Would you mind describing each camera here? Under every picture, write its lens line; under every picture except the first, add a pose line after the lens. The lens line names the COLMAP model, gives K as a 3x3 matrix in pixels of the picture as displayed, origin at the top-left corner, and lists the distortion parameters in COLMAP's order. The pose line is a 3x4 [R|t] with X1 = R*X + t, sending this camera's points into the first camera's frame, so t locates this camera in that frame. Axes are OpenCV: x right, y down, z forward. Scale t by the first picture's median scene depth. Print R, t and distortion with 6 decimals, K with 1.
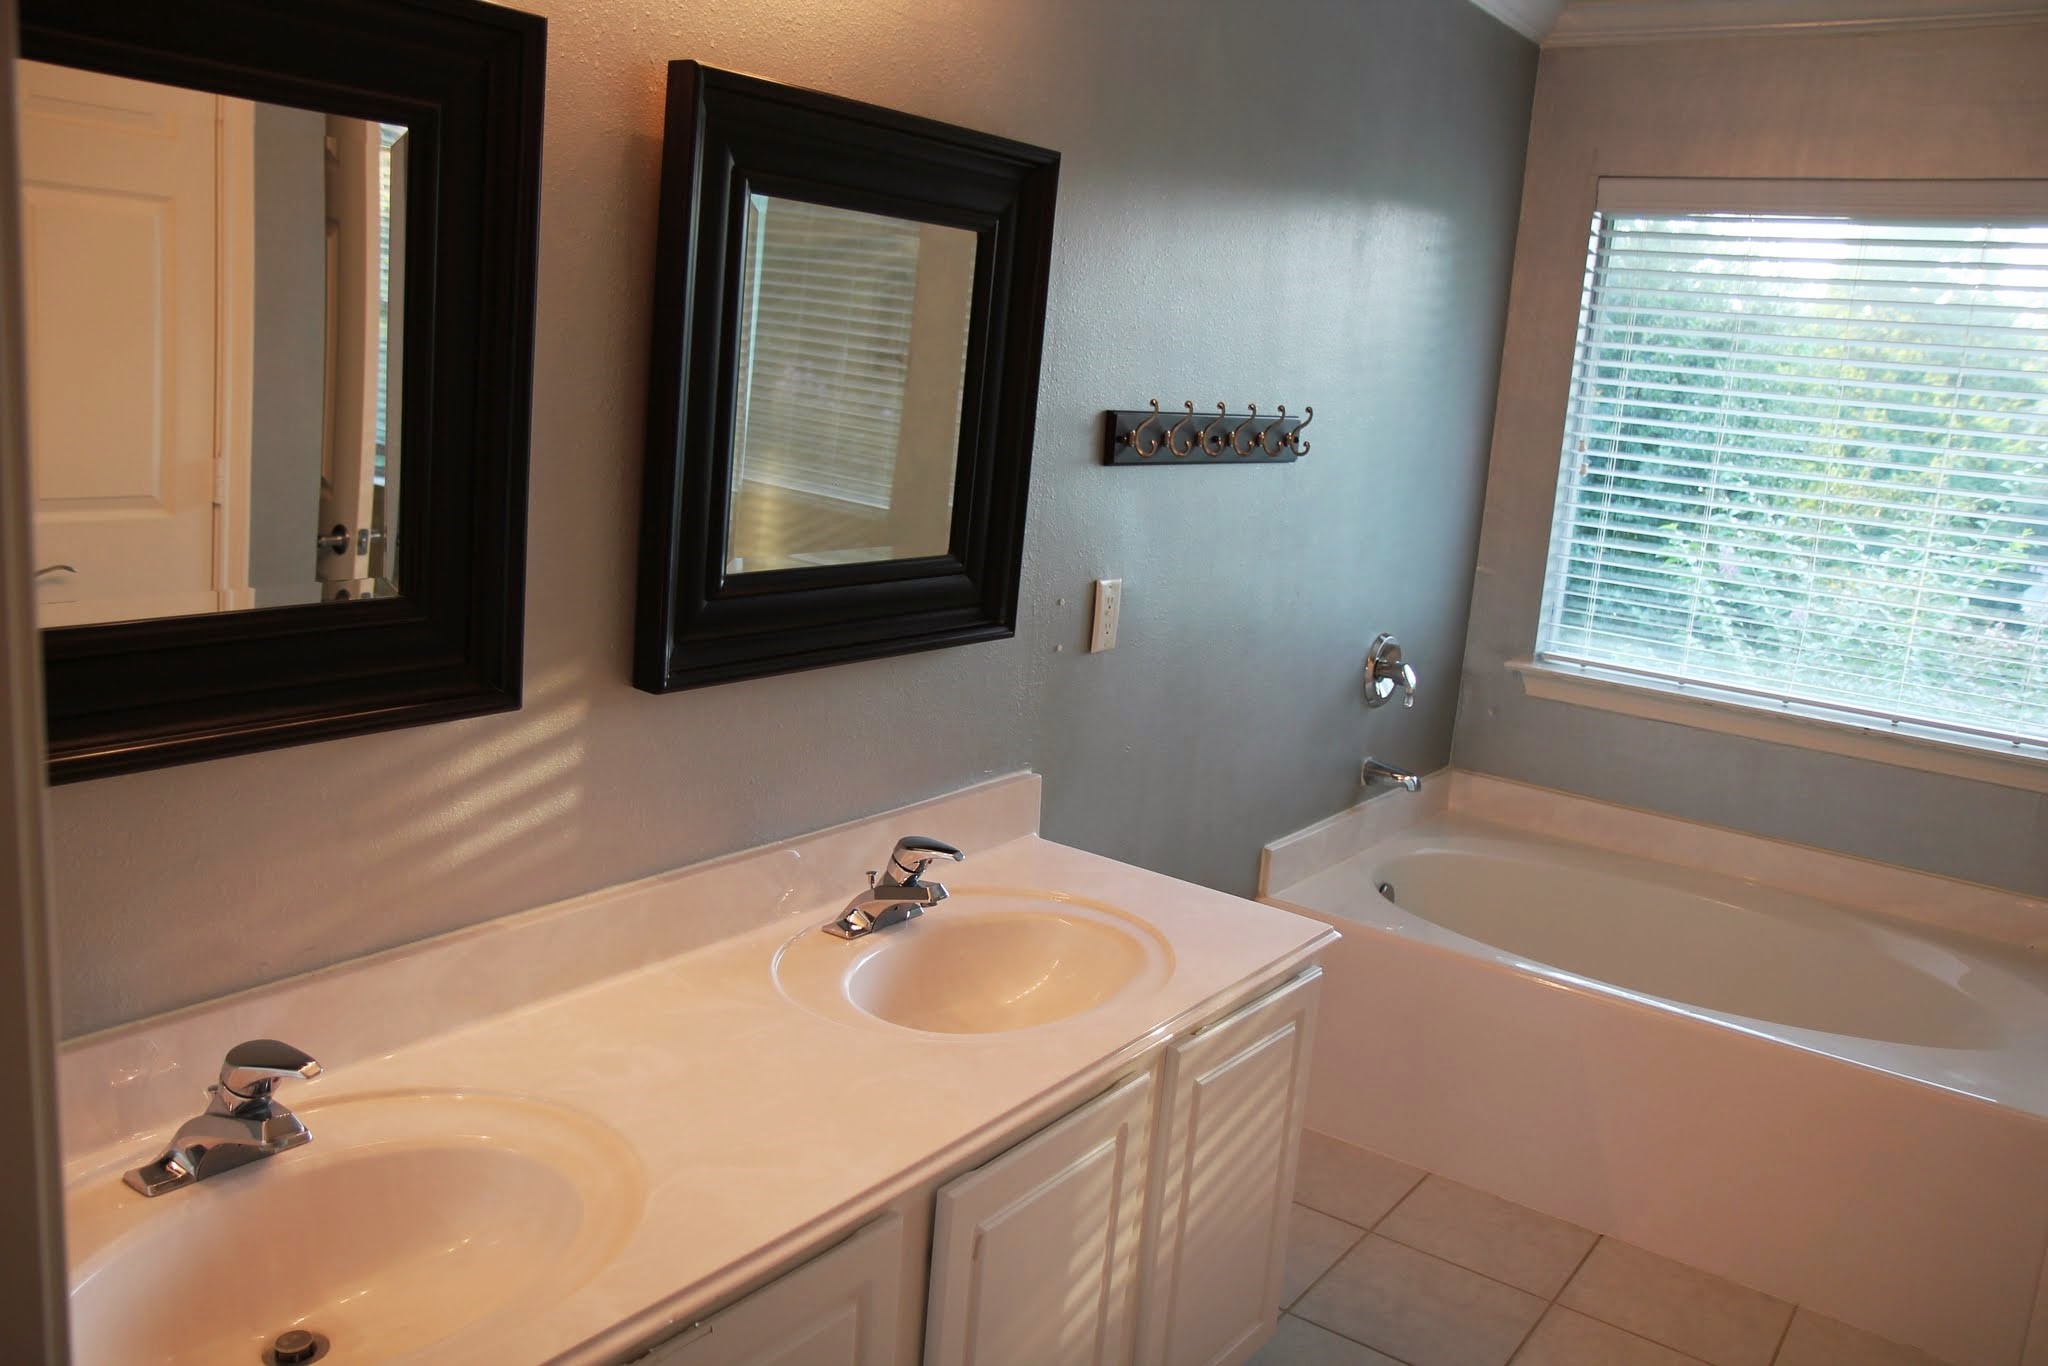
lens RADIAL K [[1633.4, 0, 1024.1], [0, 1633.4, 672.8], [0, 0, 1]] dist [-0.041159, 0.017508]
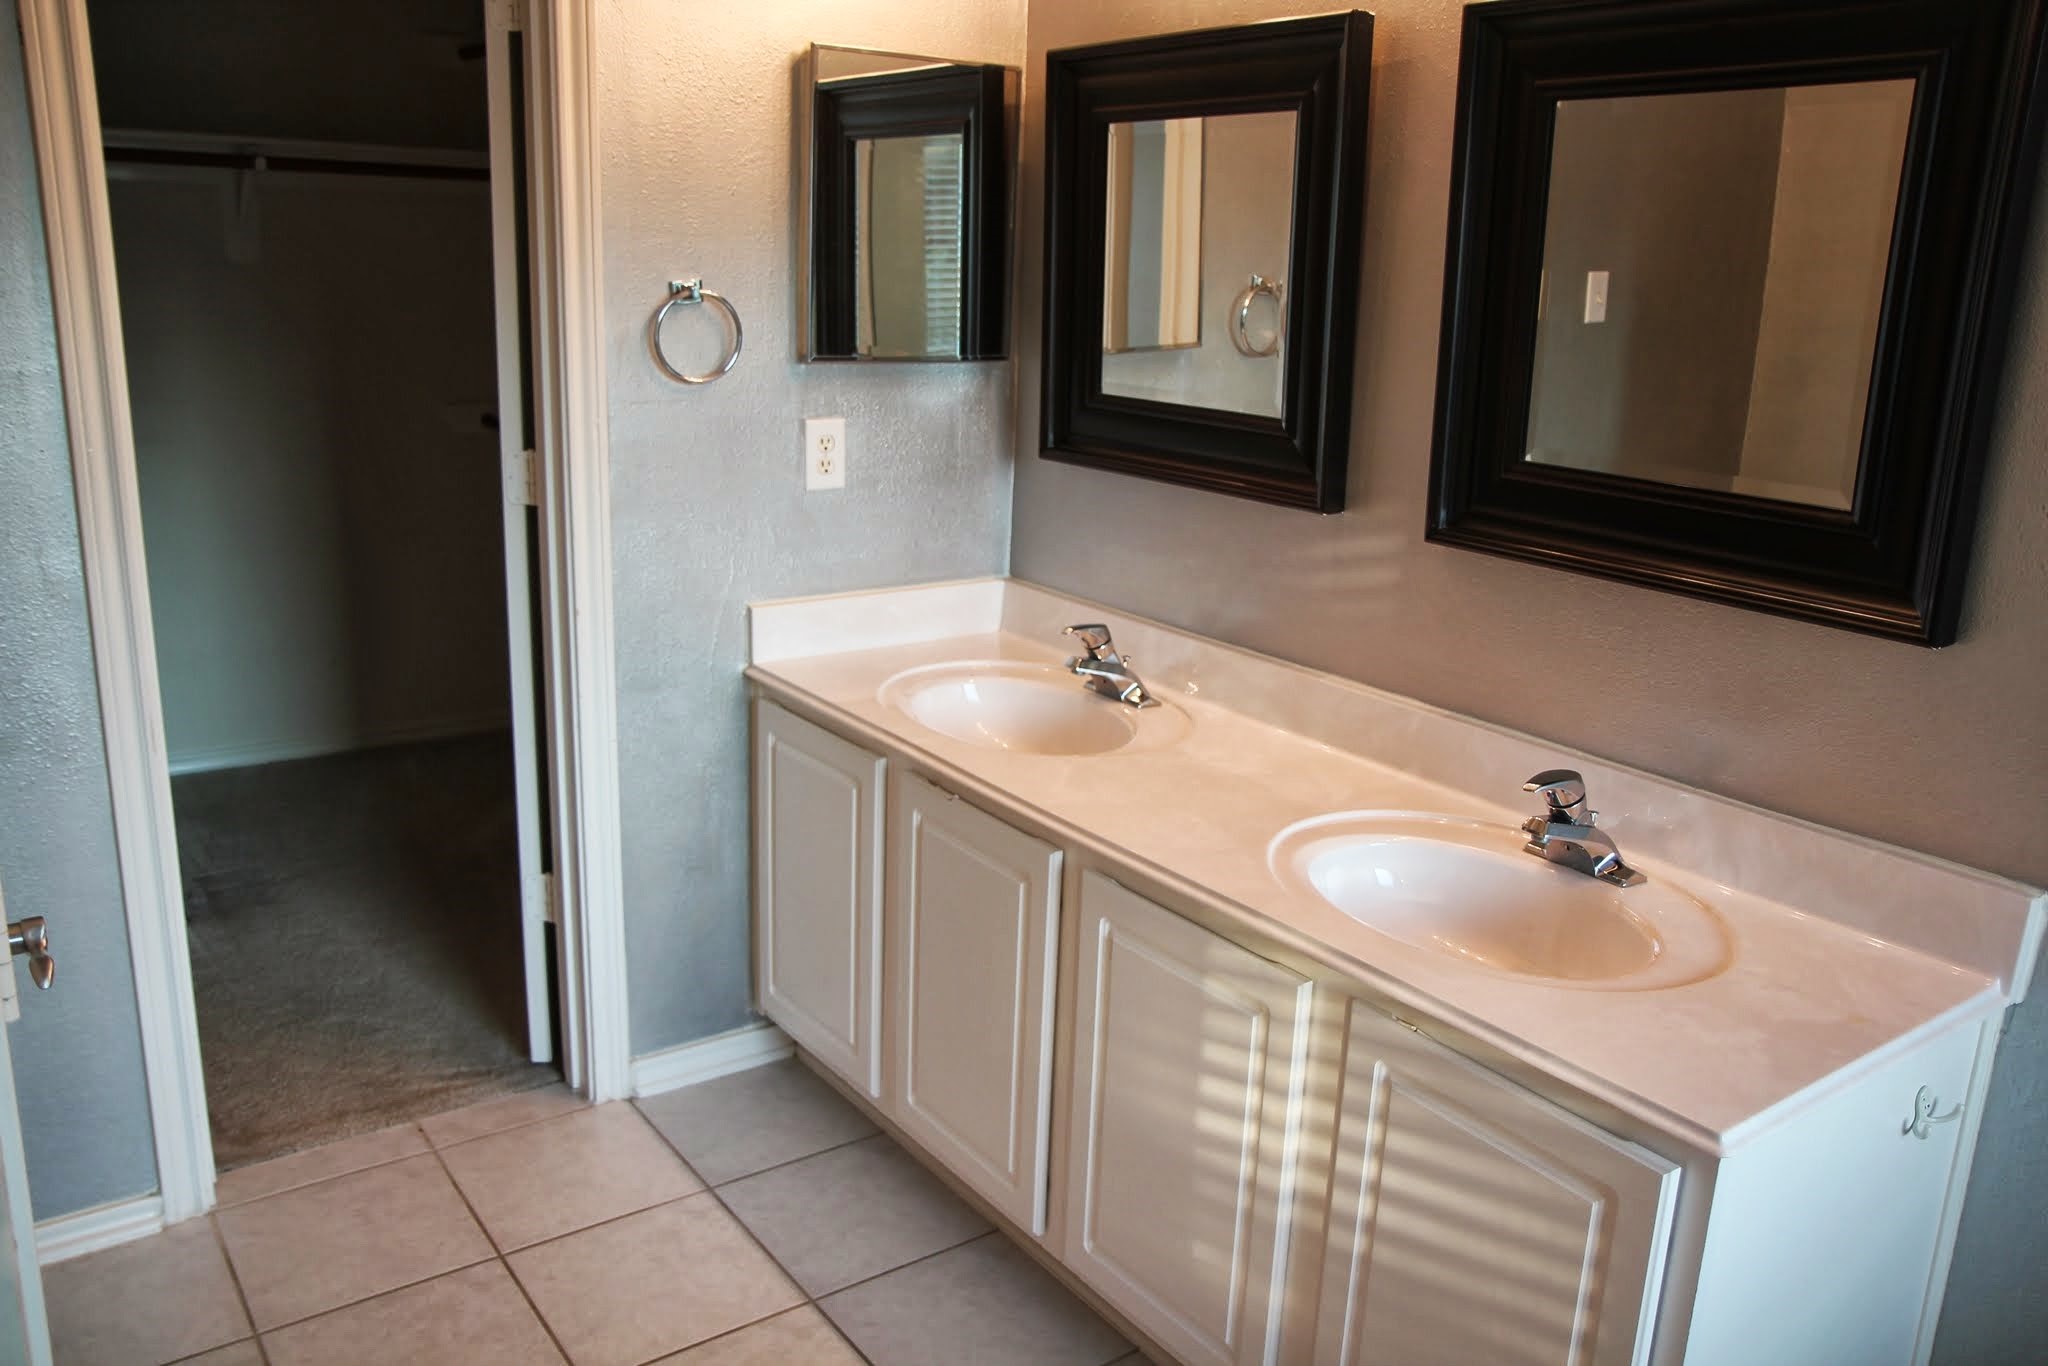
lens RADIAL K [[1633.4, 0, 1027.1], [0, 1633.4, 682.3], [0, 0, 1]] dist [-0.041159, 0.017508]
pose [[-0.314708, 0.150469, -0.937186, 0.593619], [-0.249065, 0.939667, 0.234504, -0.057965], [0.915929, 0.307220, -0.258244, 0.632609]]
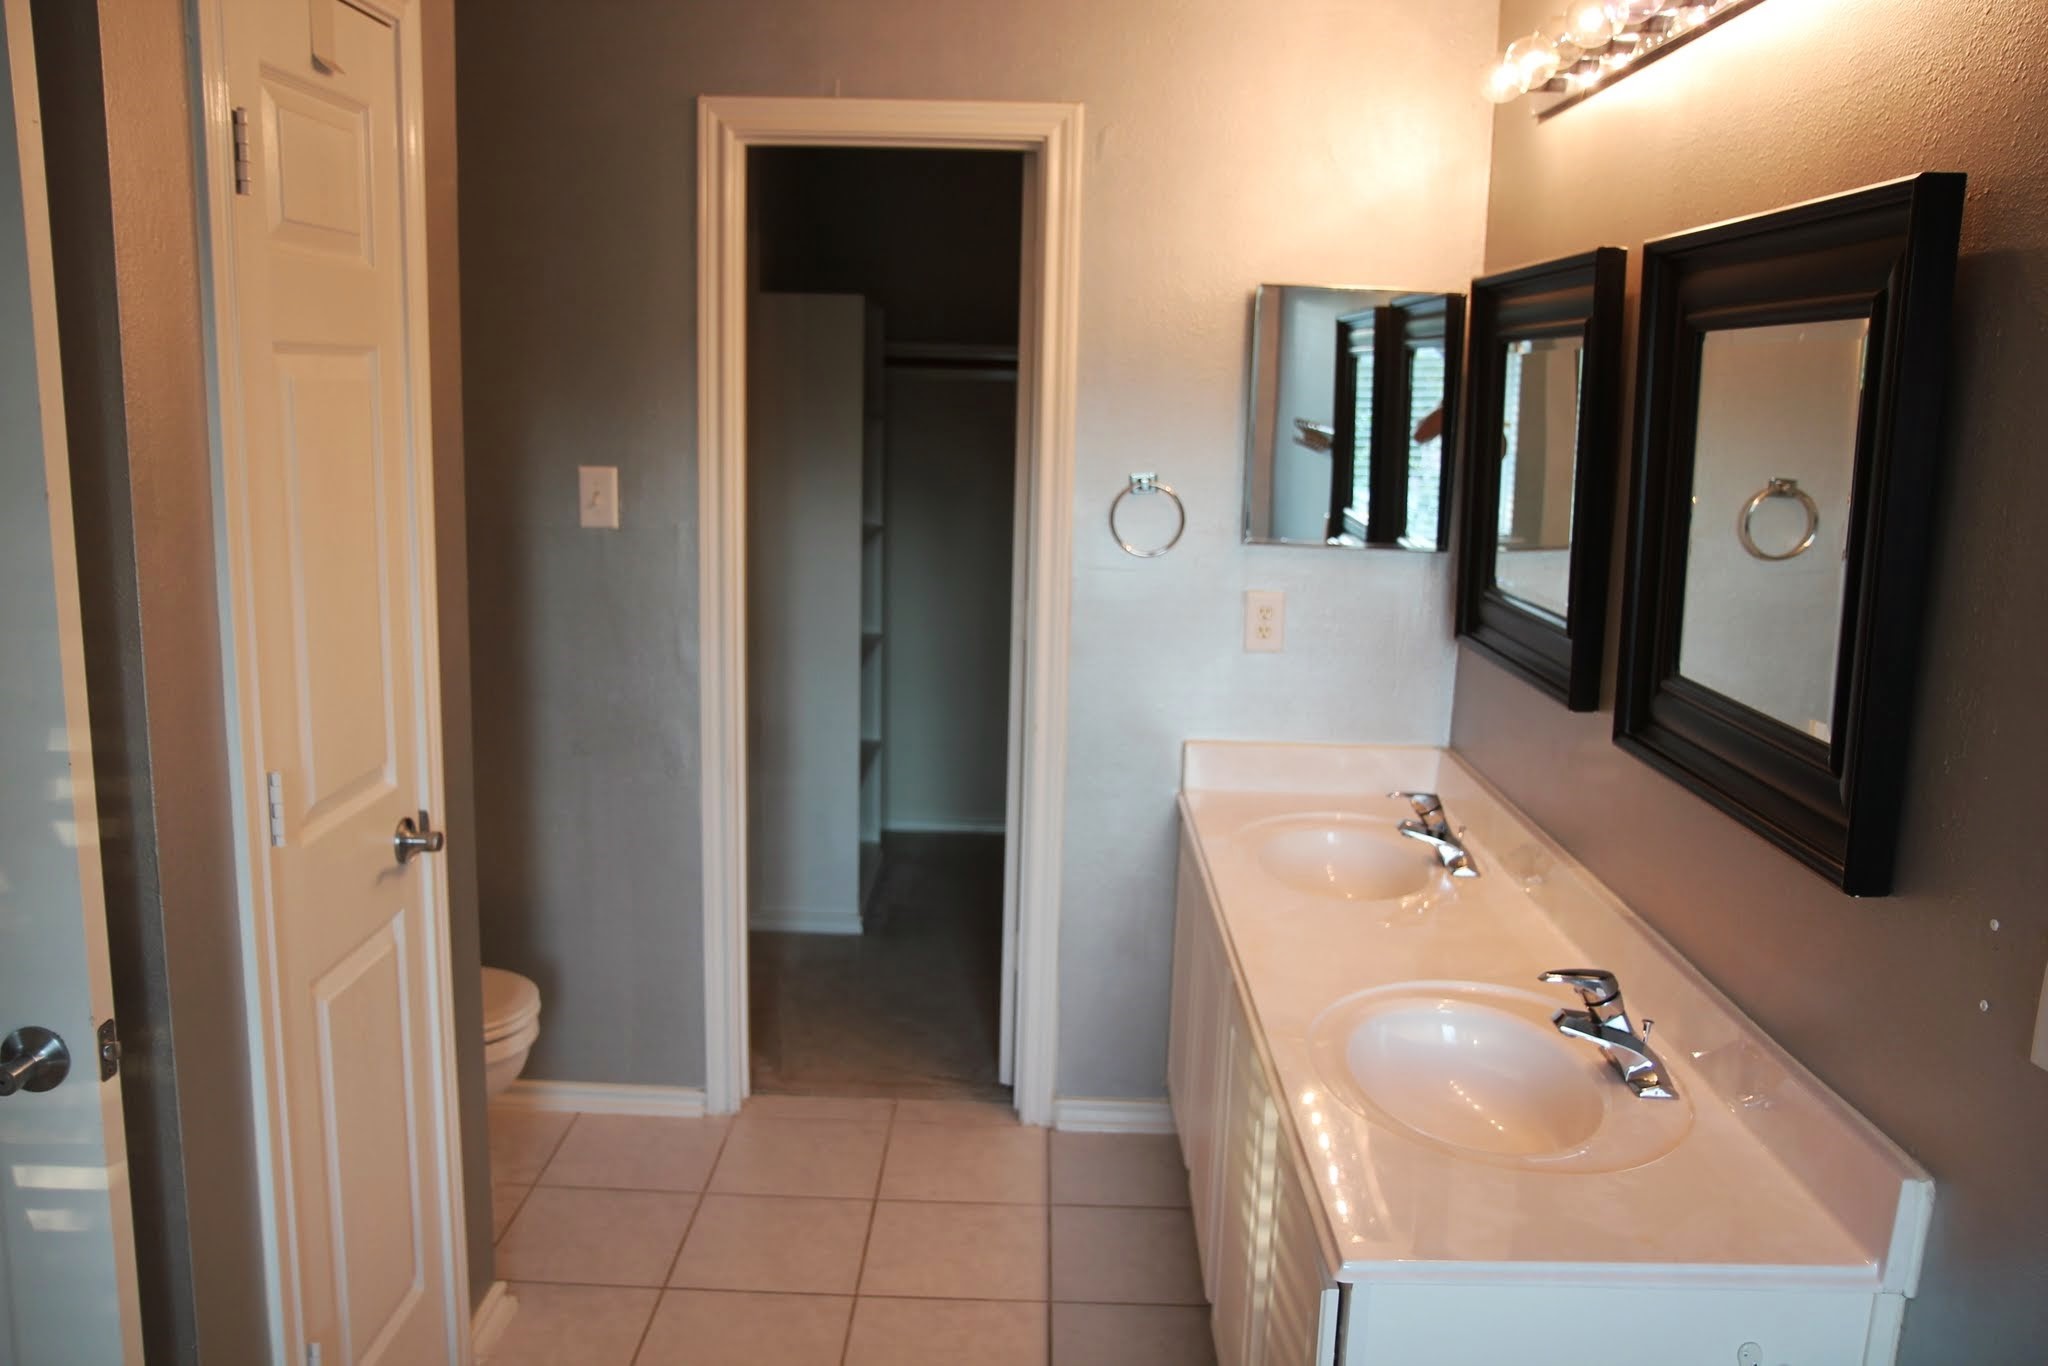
lens RADIAL K [[1633.4, 0, 1017.7], [0, 1633.4, 677.6], [0, 0, 1]] dist [-0.041159, 0.017508]
pose [[-0.816546, -0.003732, -0.577269, 0.508246], [-0.209020, 0.934040, 0.289621, -0.177133], [0.538111, 0.357150, -0.763466, 0.995774]]
